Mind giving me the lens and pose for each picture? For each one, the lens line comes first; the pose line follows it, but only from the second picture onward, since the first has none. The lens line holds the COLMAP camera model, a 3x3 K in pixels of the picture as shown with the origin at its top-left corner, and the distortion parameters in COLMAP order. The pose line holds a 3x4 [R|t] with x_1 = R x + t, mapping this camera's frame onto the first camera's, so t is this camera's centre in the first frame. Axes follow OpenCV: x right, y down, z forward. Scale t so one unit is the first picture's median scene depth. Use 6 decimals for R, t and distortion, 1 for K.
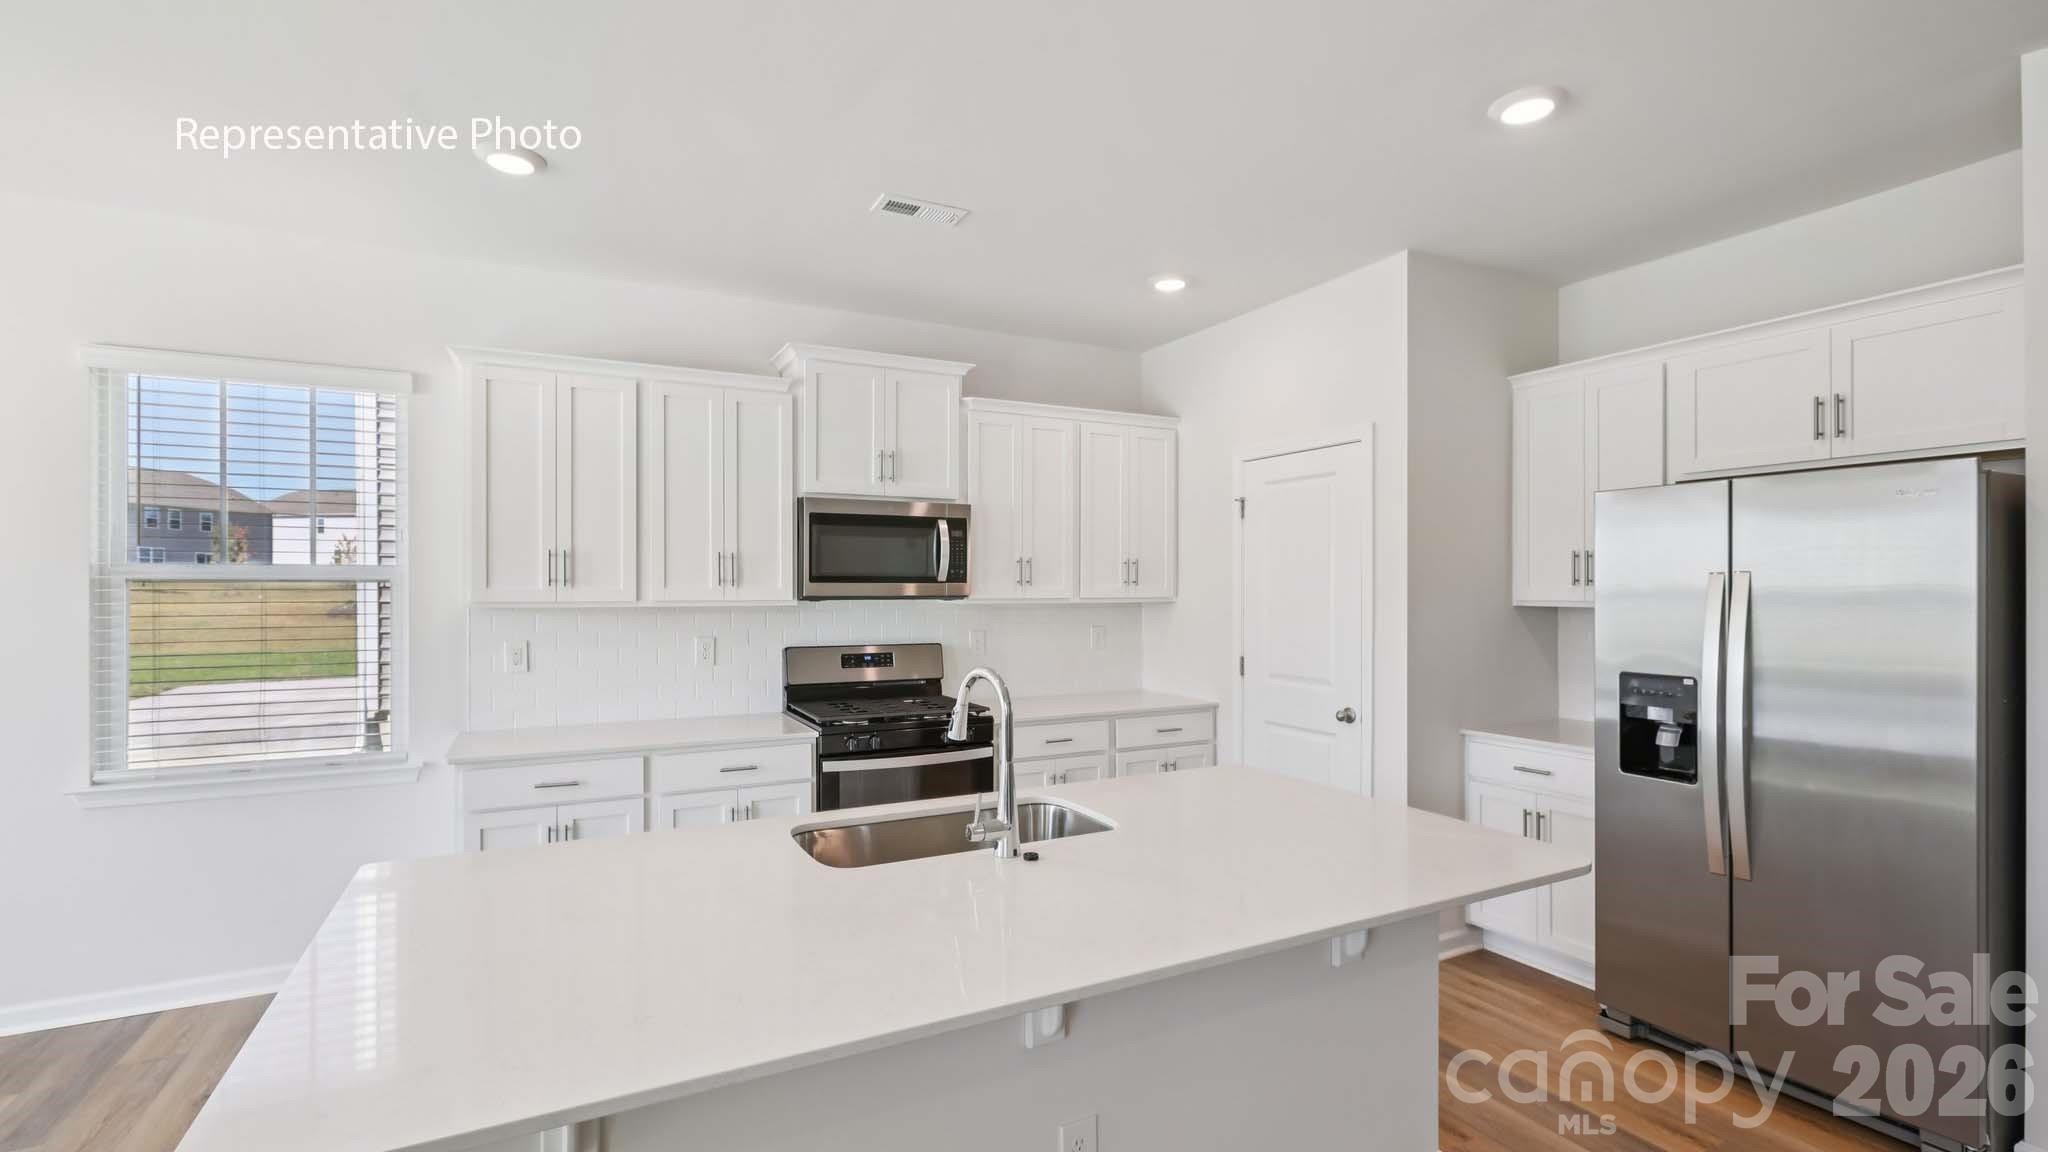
lens RADIAL K [[925.1, 0, 1024.0], [0, 925.1, 576.0], [0, 0, 1]] dist [0.002092, 0.000120]
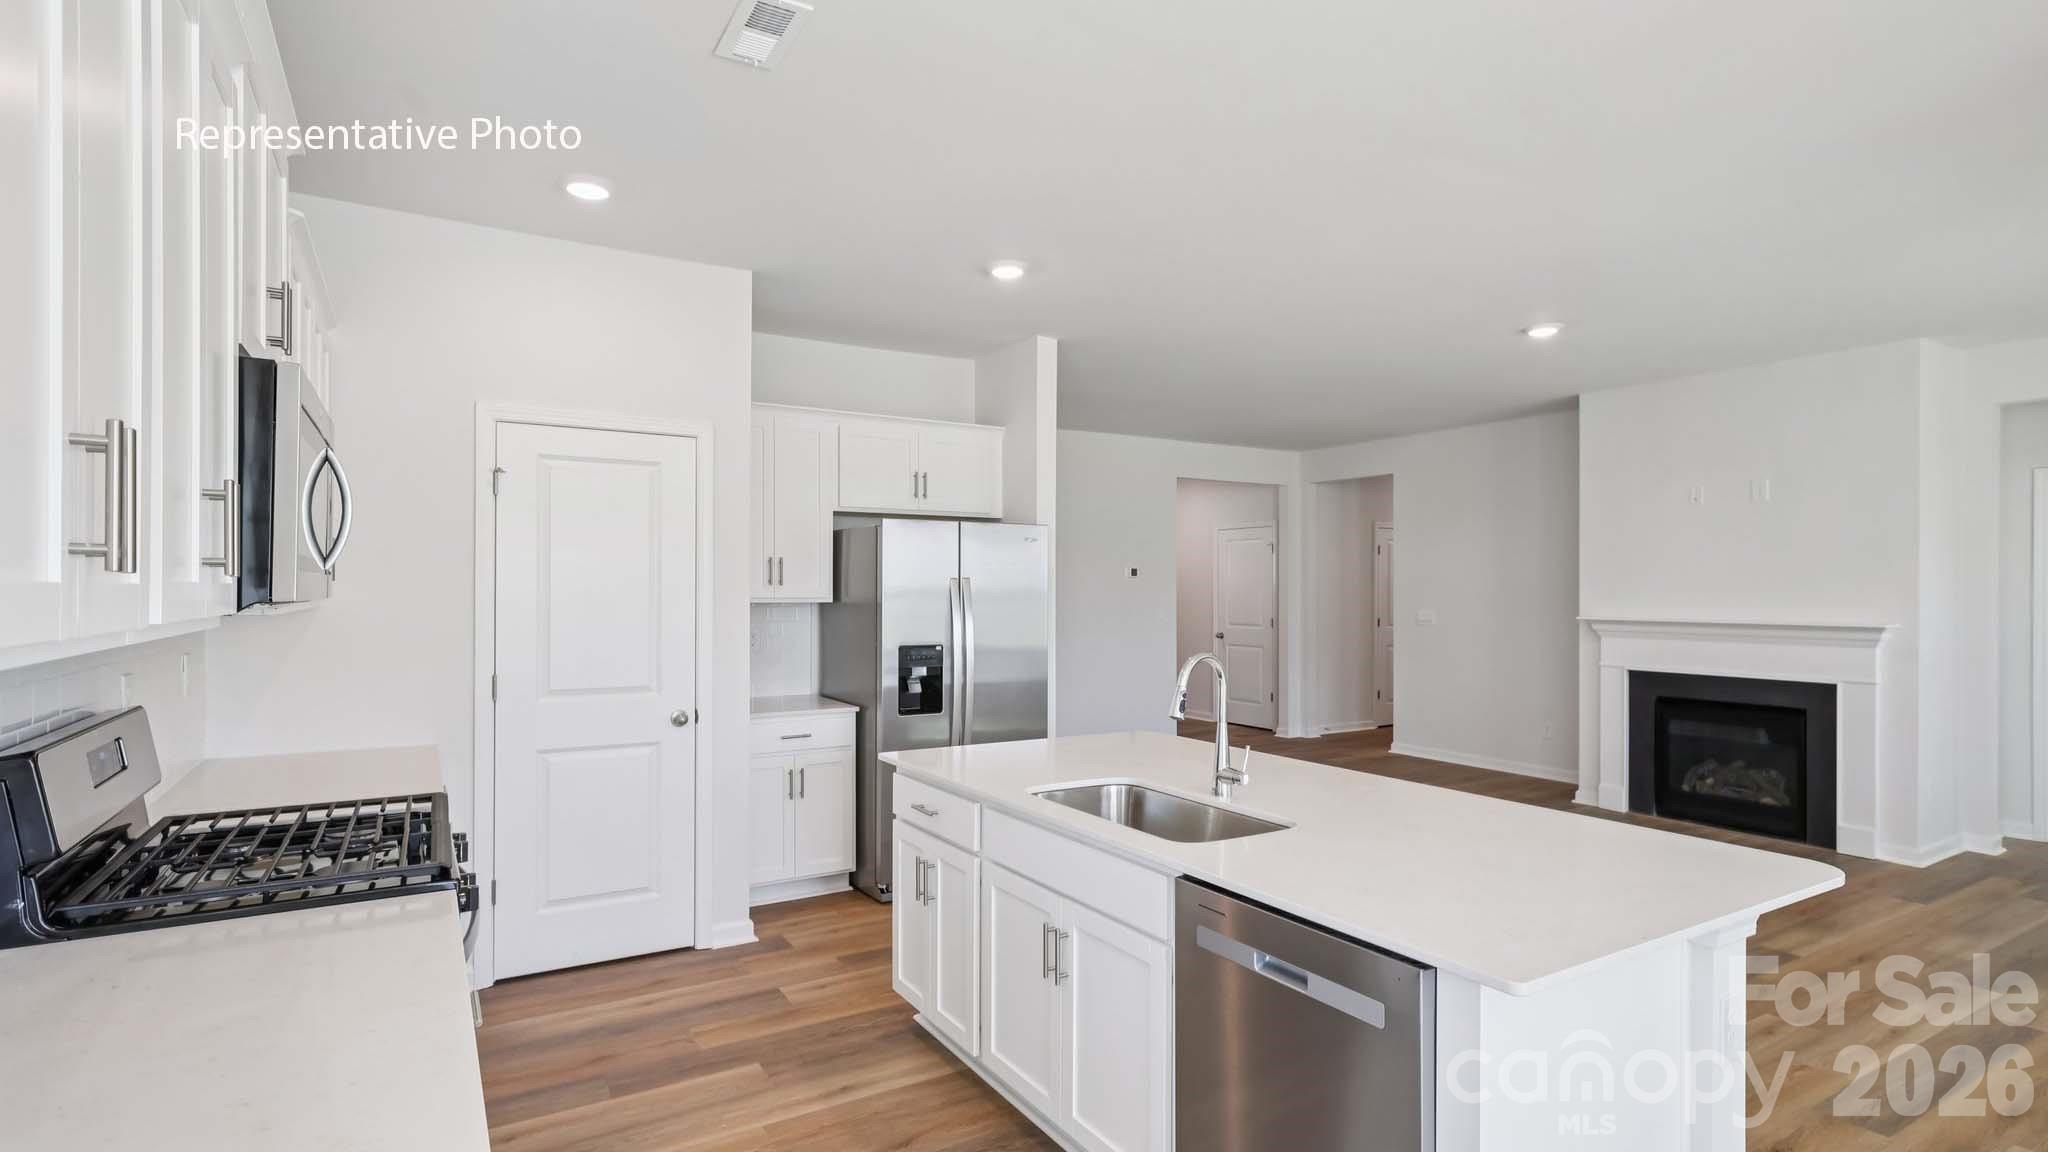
lens RADIAL K [[963.0, 0, 1067.6], [0, 963.0, 592.7], [0, 0, 1]] dist [0.011533, 0.000707]
pose [[-0.065160, -0.000866, 0.997874, -0.665256], [-0.009455, 0.999955, 0.000251, 0.014006], [-0.997830, -0.009419, -0.065165, 0.647381]]
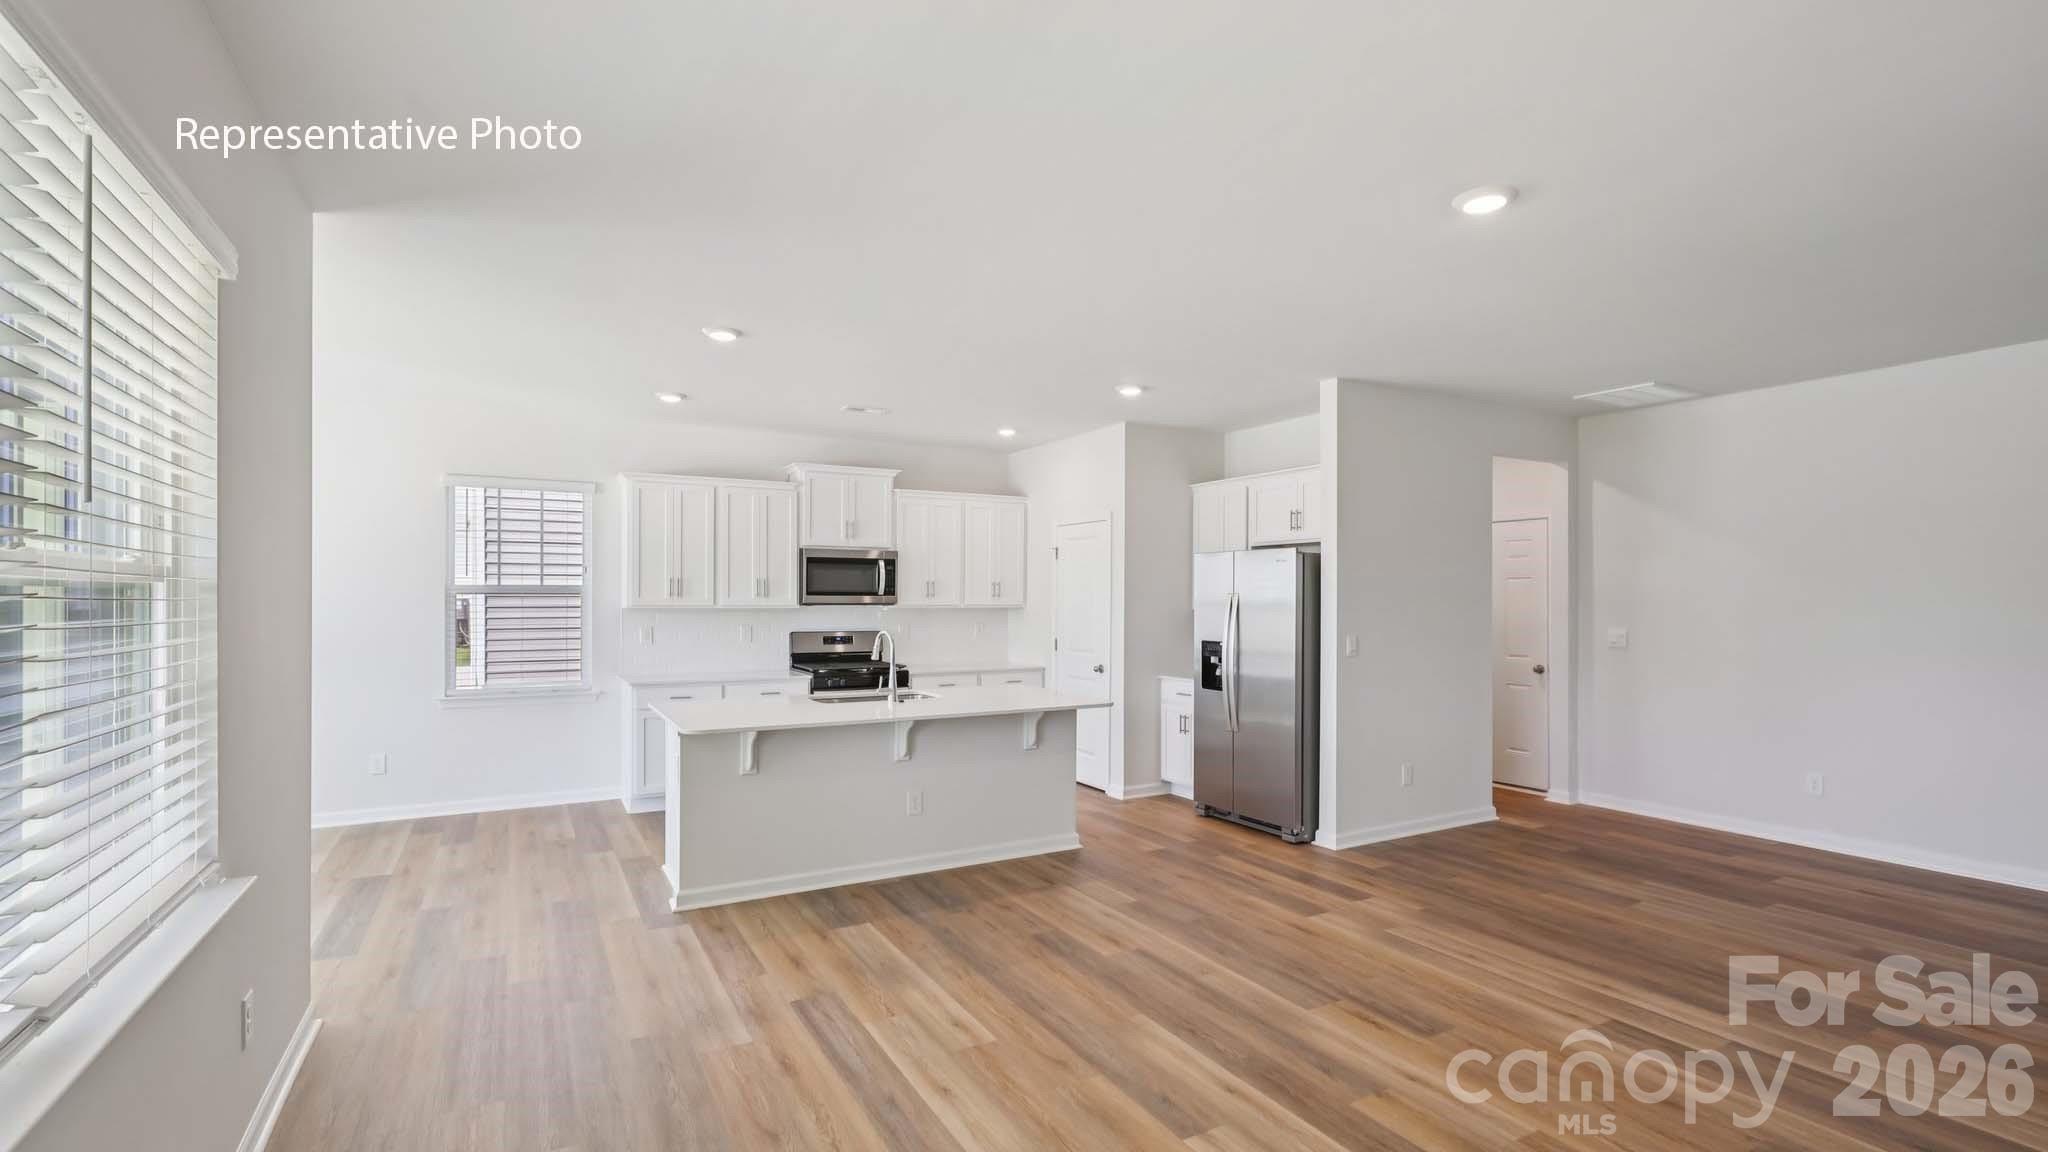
lens RADIAL K [[905.5, 0, 1025.1], [0, 905.5, 593.7], [0, 0, 1]] dist [-0.000904, -0.000307]
pose [[0.999363, 0.004528, 0.035398, 0.133561], [-0.004844, 0.999949, 0.008870, -0.013928], [-0.035356, -0.009036, 0.999334, -0.786206]]
